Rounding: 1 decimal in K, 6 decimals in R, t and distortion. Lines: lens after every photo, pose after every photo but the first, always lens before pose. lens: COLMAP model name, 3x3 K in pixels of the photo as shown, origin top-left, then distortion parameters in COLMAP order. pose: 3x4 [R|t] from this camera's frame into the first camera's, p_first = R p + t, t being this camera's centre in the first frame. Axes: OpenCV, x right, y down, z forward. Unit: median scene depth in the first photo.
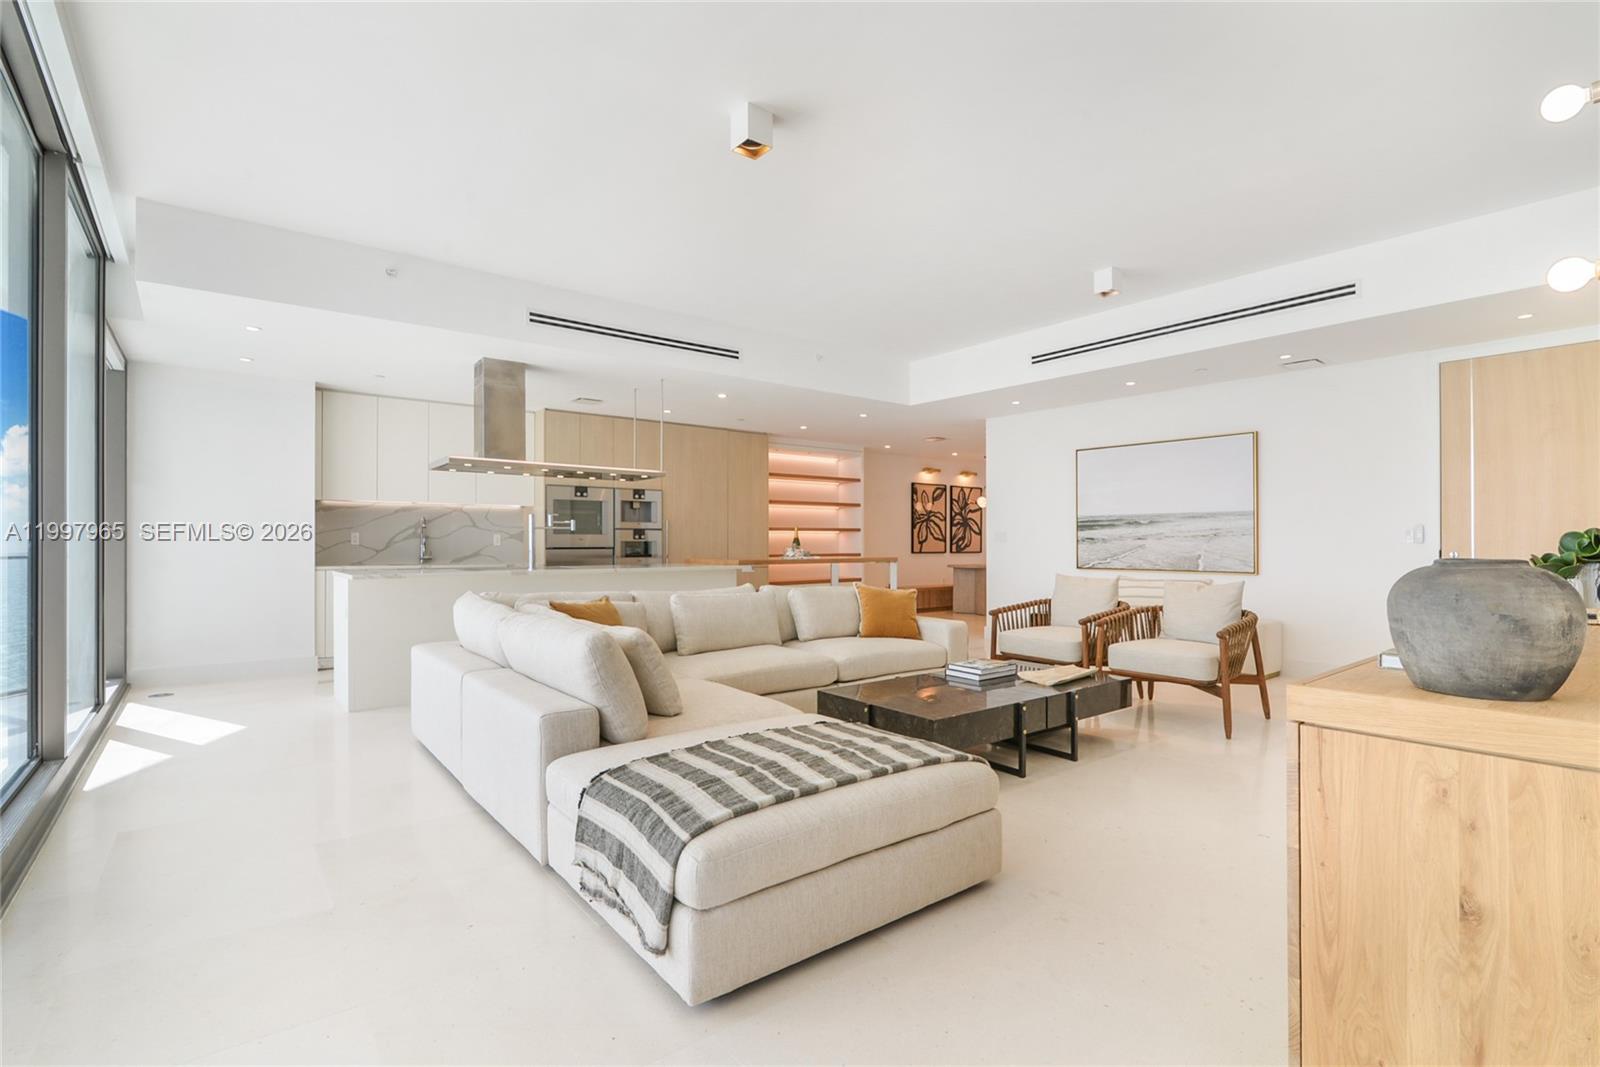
lens RADIAL K [[753.1, 0, 791.2], [0, 753.1, 527.9], [0, 0, 1]] dist [-0.019335, -0.001119]
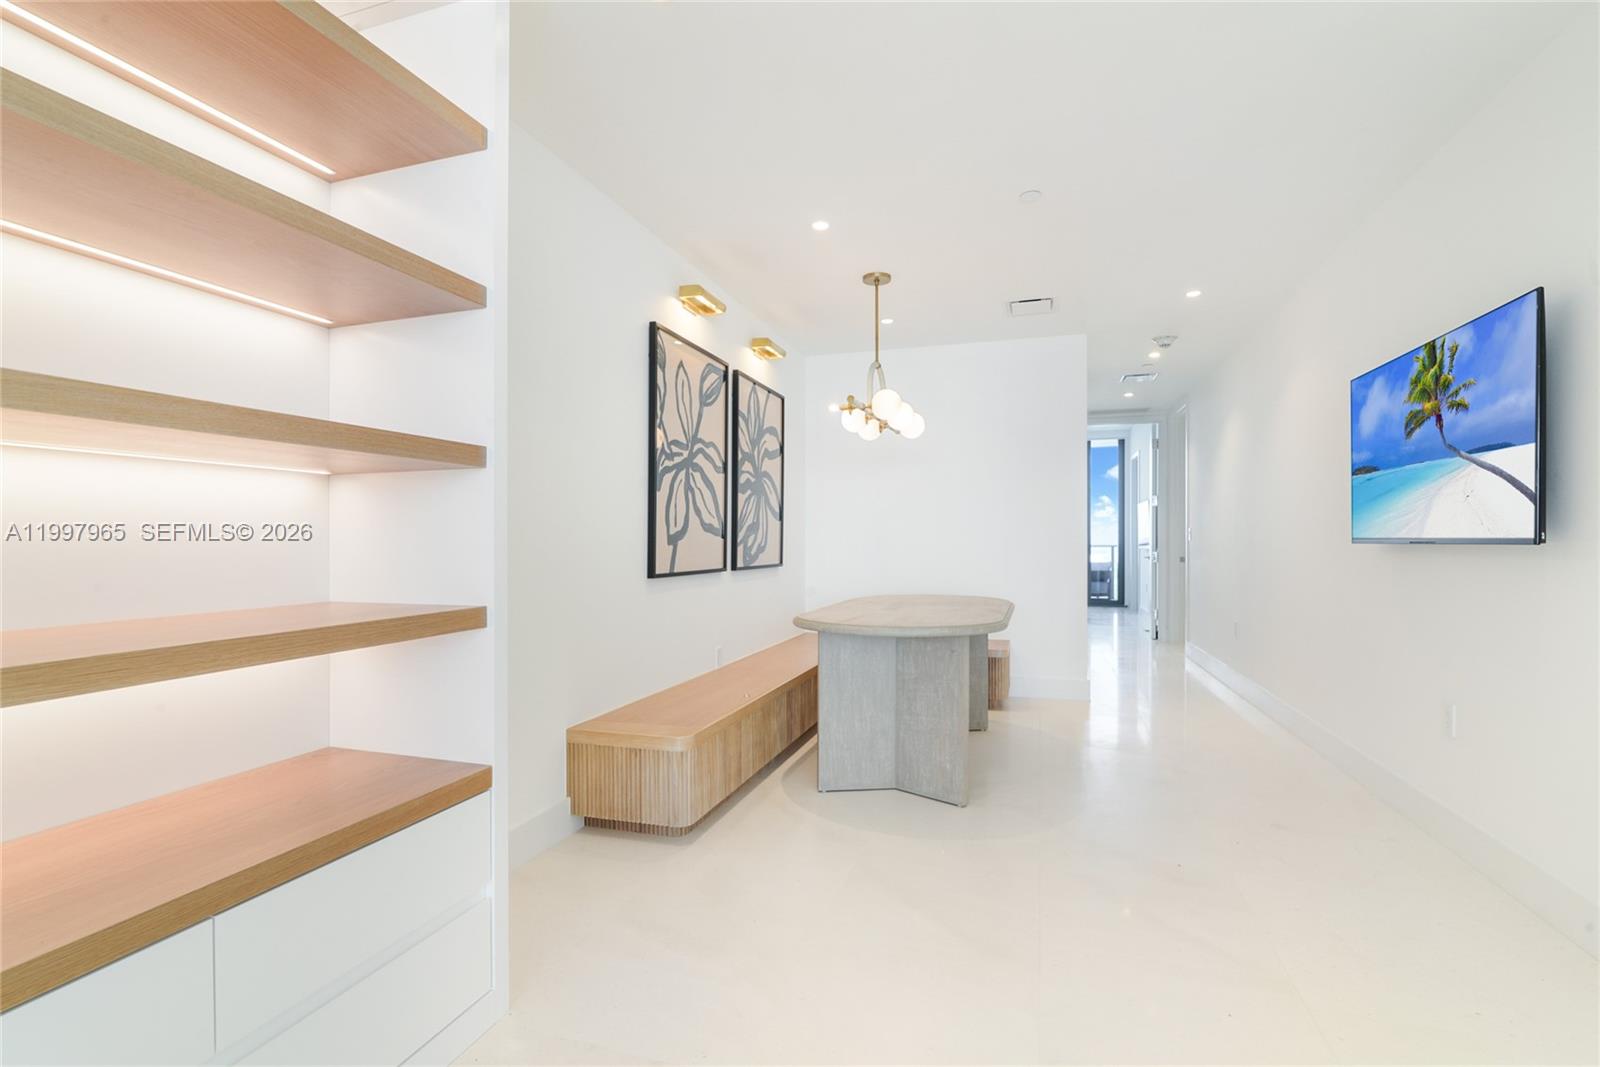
lens RADIAL K [[753.1, 0, 804.5], [0, 753.1, 546.6], [0, 0, 1]] dist [-0.019335, -0.001119]
pose [[0.828506, -0.004922, 0.559958, 0.055233], [-0.012973, 0.999524, 0.027982, 0.014160], [-0.559829, -0.030448, 0.828048, 0.776571]]
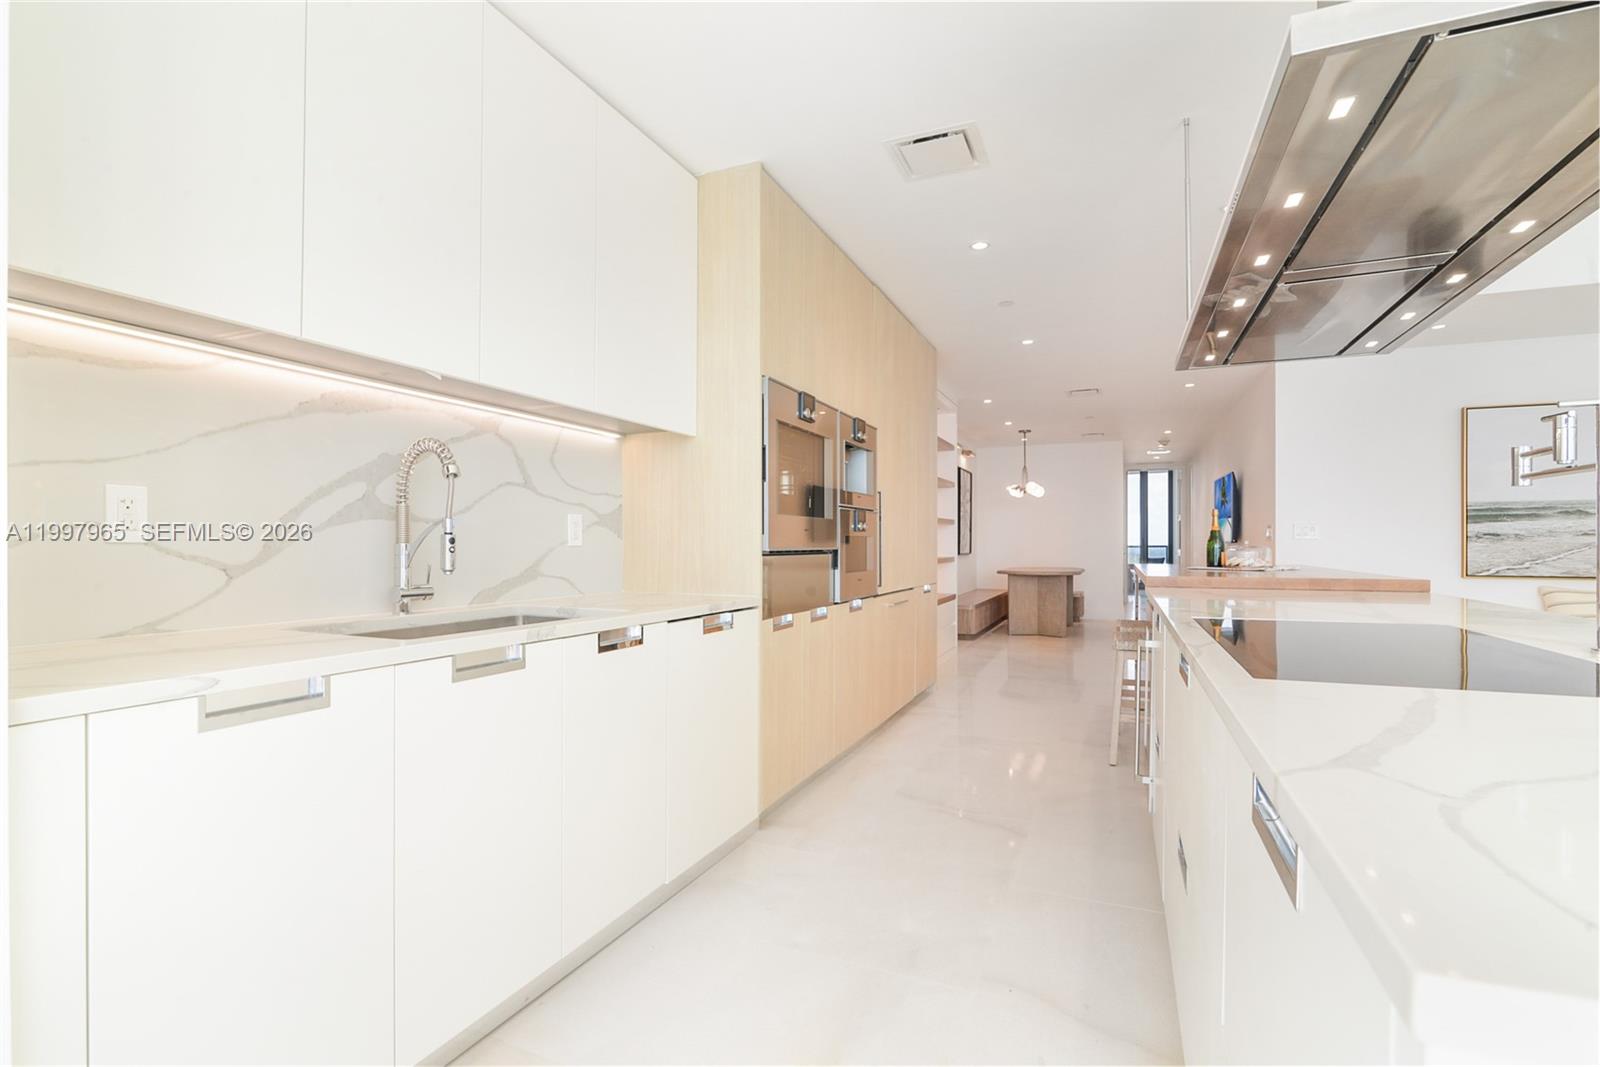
lens RADIAL K [[753.1, 0, 810.1], [0, 753.1, 527.9], [0, 0, 1]] dist [-0.019335, -0.001119]
pose [[0.876304, 0.009914, 0.481657, -0.315508], [-0.010926, 0.999940, -0.000703, 0.010048], [-0.481635, -0.004647, 0.876360, 0.446169]]
